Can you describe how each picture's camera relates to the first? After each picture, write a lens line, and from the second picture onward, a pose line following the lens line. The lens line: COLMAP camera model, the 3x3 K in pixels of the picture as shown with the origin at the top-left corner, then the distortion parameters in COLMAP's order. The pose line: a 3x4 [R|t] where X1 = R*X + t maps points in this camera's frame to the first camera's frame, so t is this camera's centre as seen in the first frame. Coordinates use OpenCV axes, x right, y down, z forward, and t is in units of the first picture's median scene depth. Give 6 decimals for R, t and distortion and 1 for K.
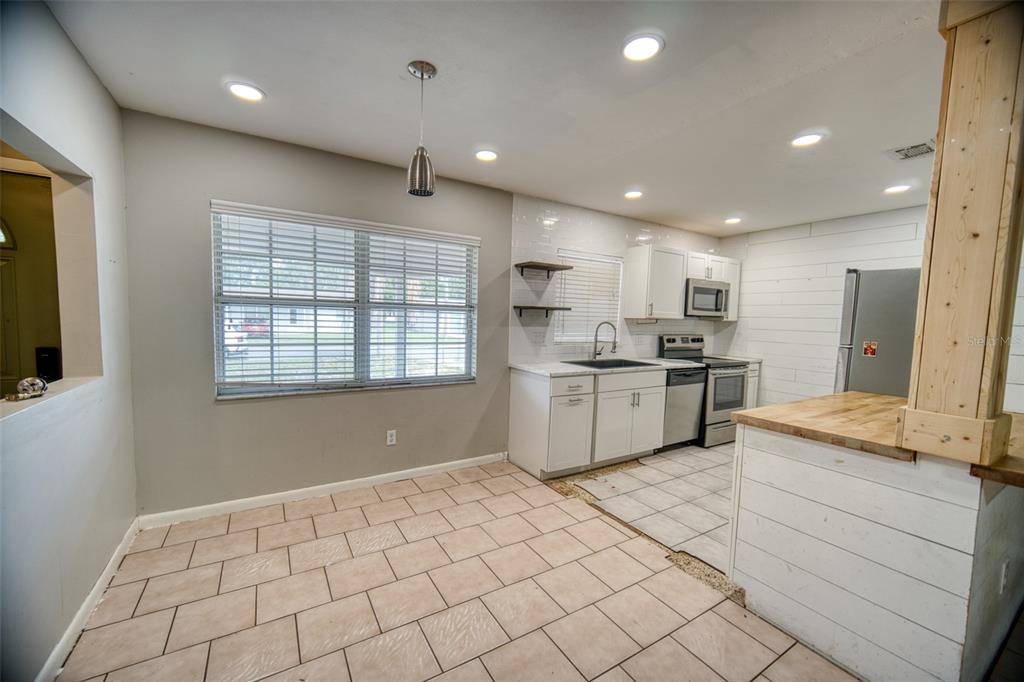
lens RADIAL K [[403.0, 0, 508.2], [0, 403.0, 344.7], [0, 0, 1]] dist [-0.001845, 0.001903]
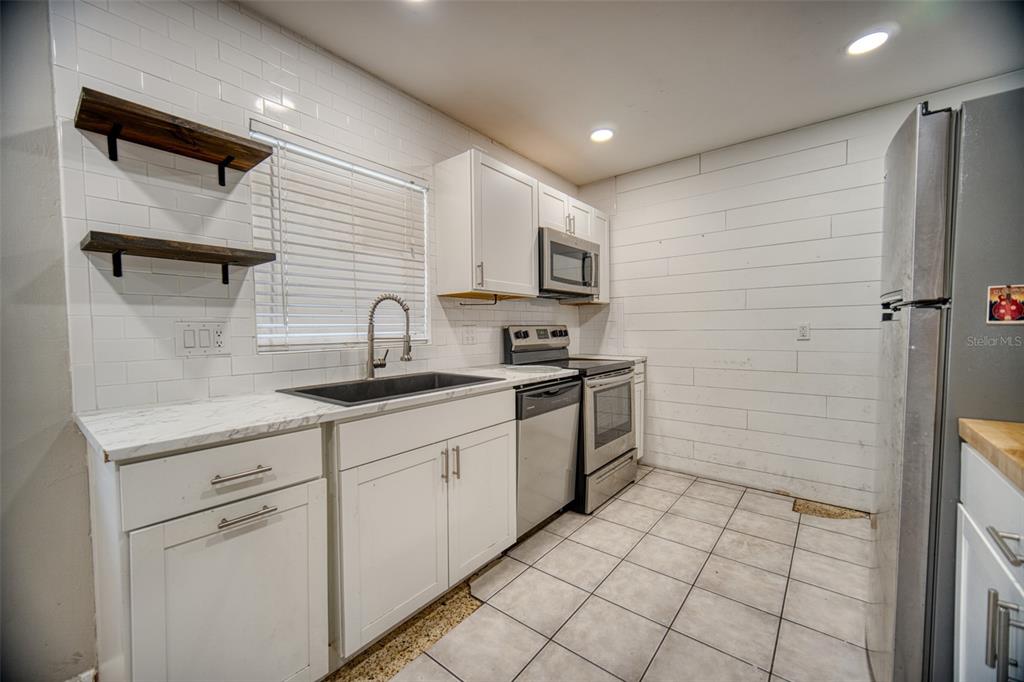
lens RADIAL K [[403.0, 0, 510.1], [0, 403.0, 346.5], [0, 0, 1]] dist [-0.001845, 0.001903]
pose [[0.940238, -0.053849, 0.336232, 0.212354], [0.062081, 0.997976, -0.013771, 0.016678], [-0.334810, 0.033821, 0.941679, 0.504529]]
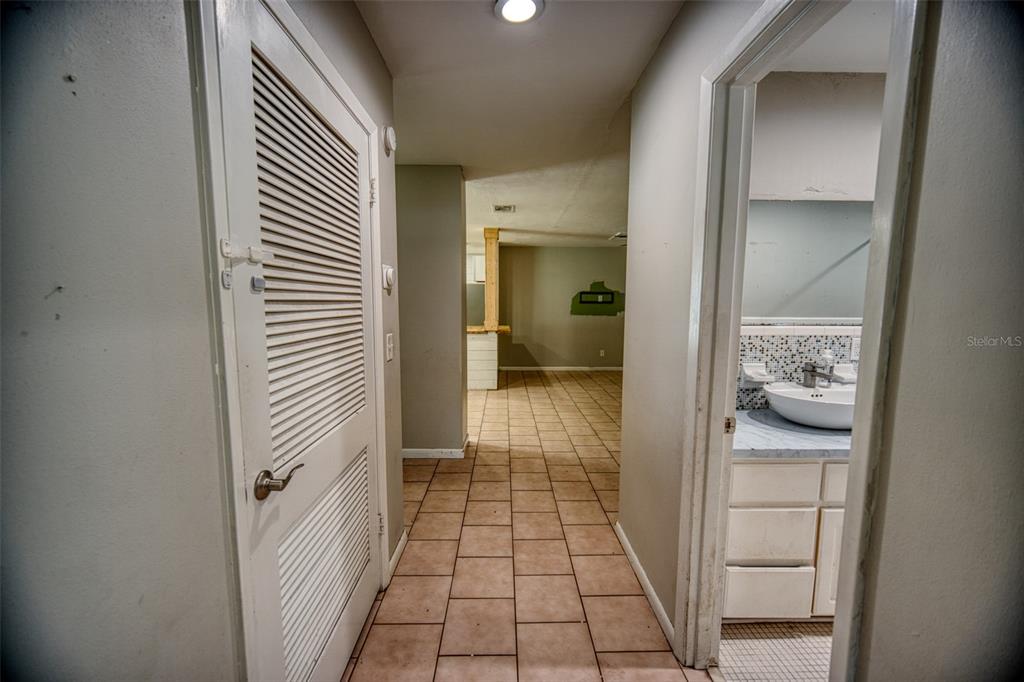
lens RADIAL K [[403.0, 0, 510.2], [0, 403.0, 343.4], [0, 0, 1]] dist [-0.001845, 0.001903]
pose [[0.503803, -0.117906, 0.855734, -1.553457], [0.072690, 0.992914, 0.094012, 0.001839], [-0.860755, 0.014840, 0.508803, -0.852659]]
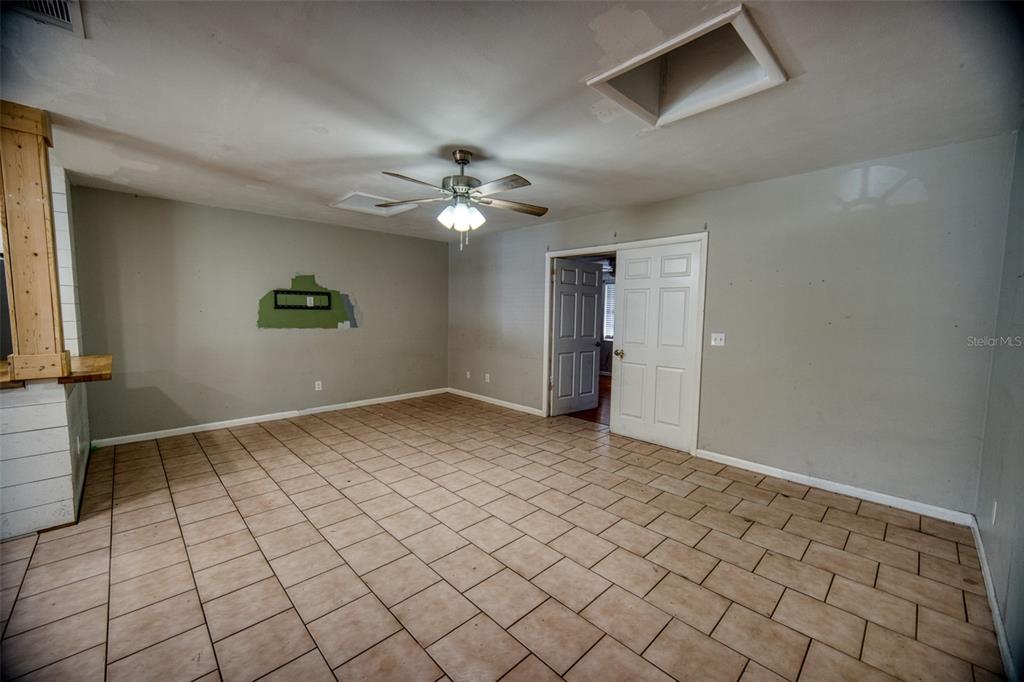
lens RADIAL K [[403.0, 0, 509.0], [0, 403.0, 345.2], [0, 0, 1]] dist [-0.001845, 0.001903]
pose [[-0.223189, -0.117316, 0.967690, -0.600740], [0.050048, 0.990043, 0.131569, 0.001518], [-0.973489, 0.077796, -0.215095, -0.349597]]
